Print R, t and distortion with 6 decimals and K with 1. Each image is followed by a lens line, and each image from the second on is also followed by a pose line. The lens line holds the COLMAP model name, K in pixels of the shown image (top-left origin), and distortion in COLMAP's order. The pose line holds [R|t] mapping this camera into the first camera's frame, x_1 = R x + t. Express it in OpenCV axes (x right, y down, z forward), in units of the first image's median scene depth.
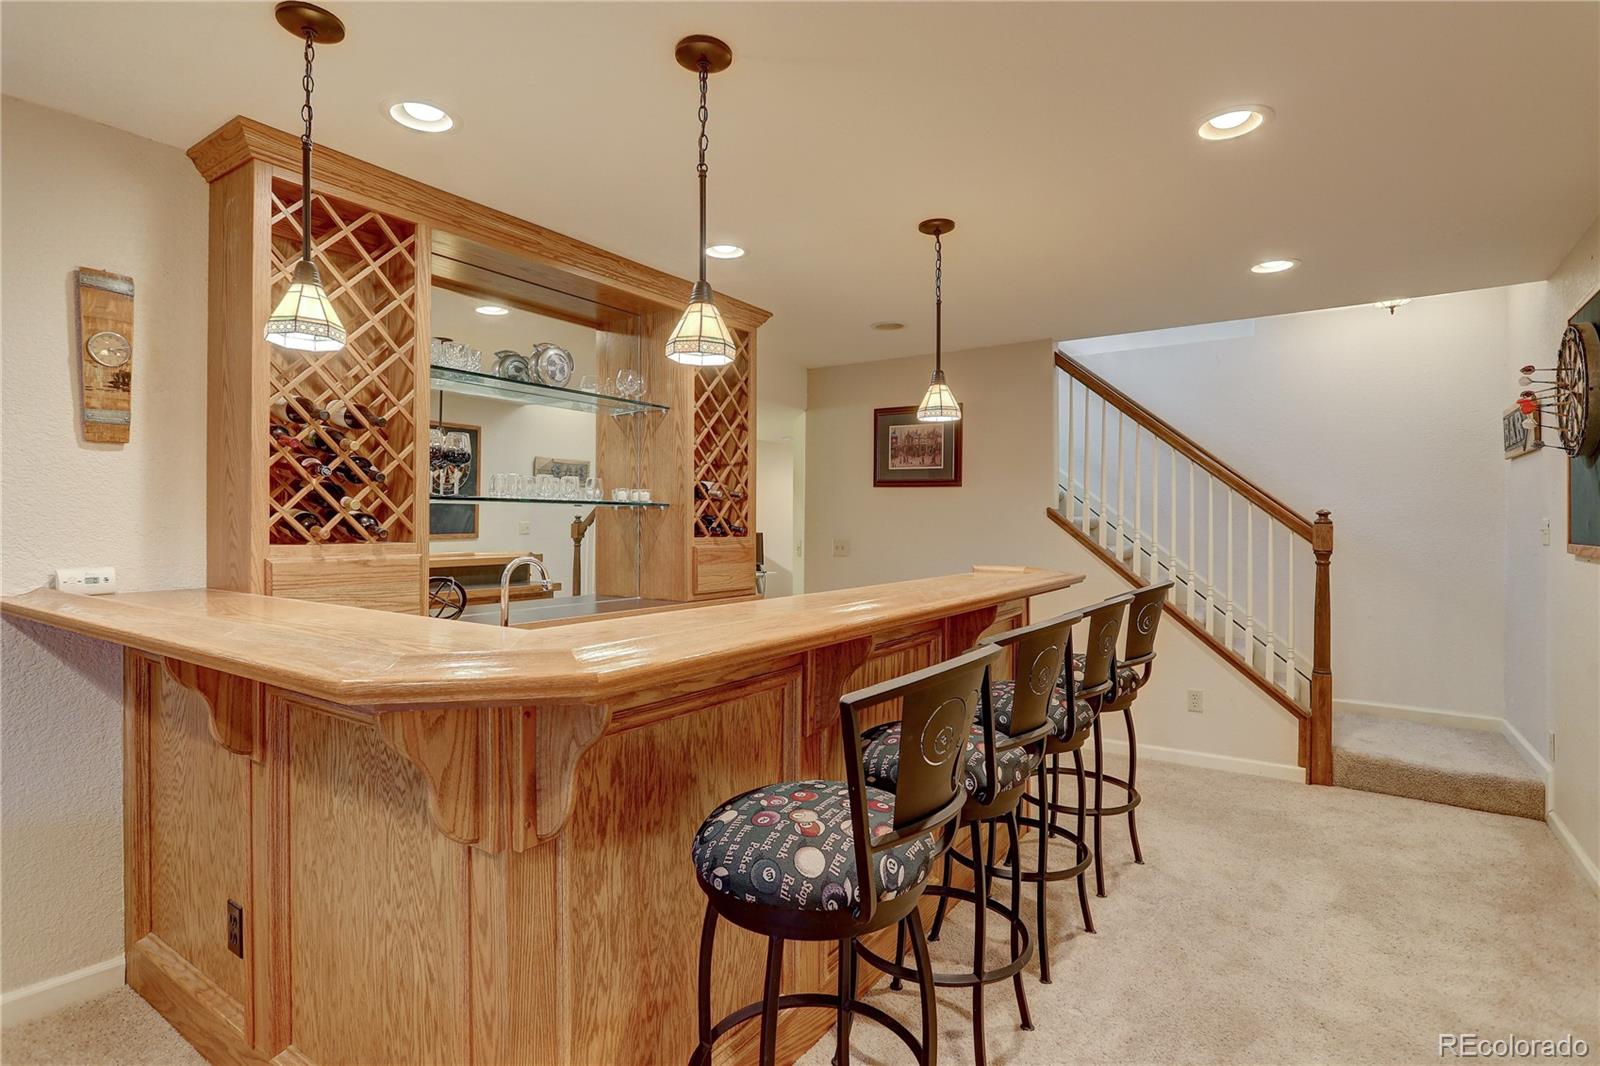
lens RADIAL K [[780.7, 0, 800.4], [0, 780.7, 515.8], [0, 0, 1]] dist [-0.017083, 0.004968]
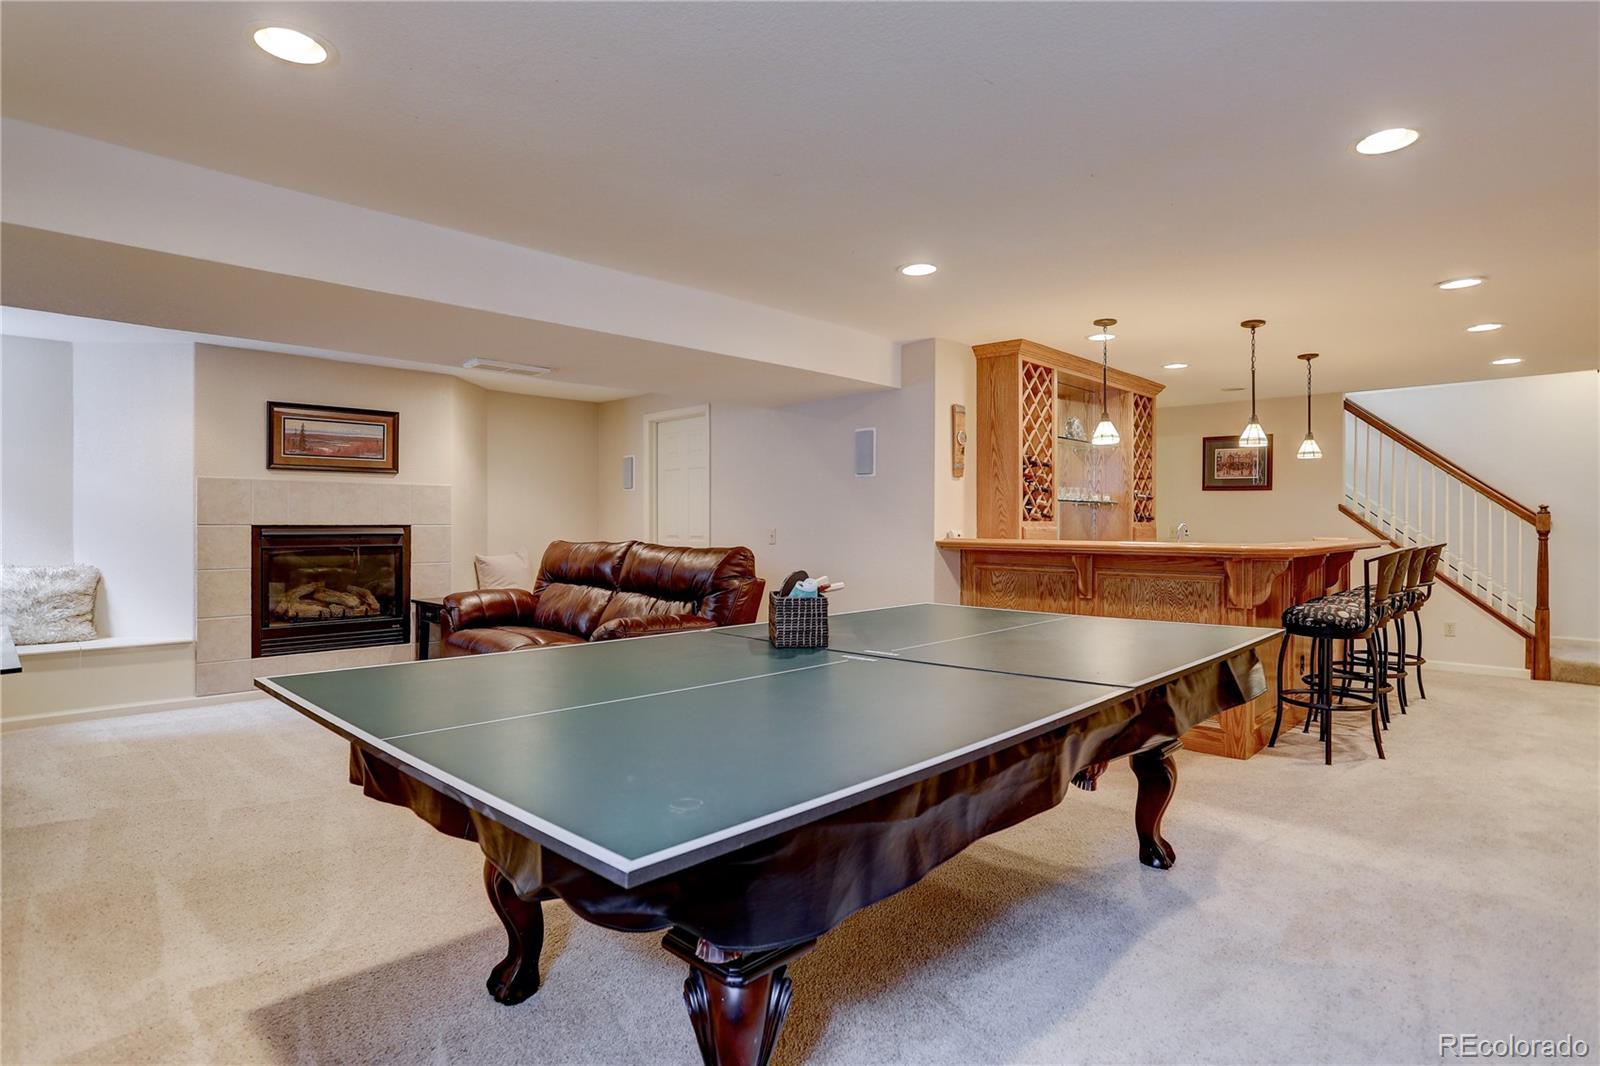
lens RADIAL K [[844.8, 0, 762.9], [0, 844.8, 519.9], [0, 0, 1]] dist [-0.040909, 0.013382]
pose [[0.982389, -0.001068, -0.186842, -0.547808], [0.001636, 0.999995, 0.002881, 0.015698], [0.186838, -0.003136, 0.982386, -0.900677]]
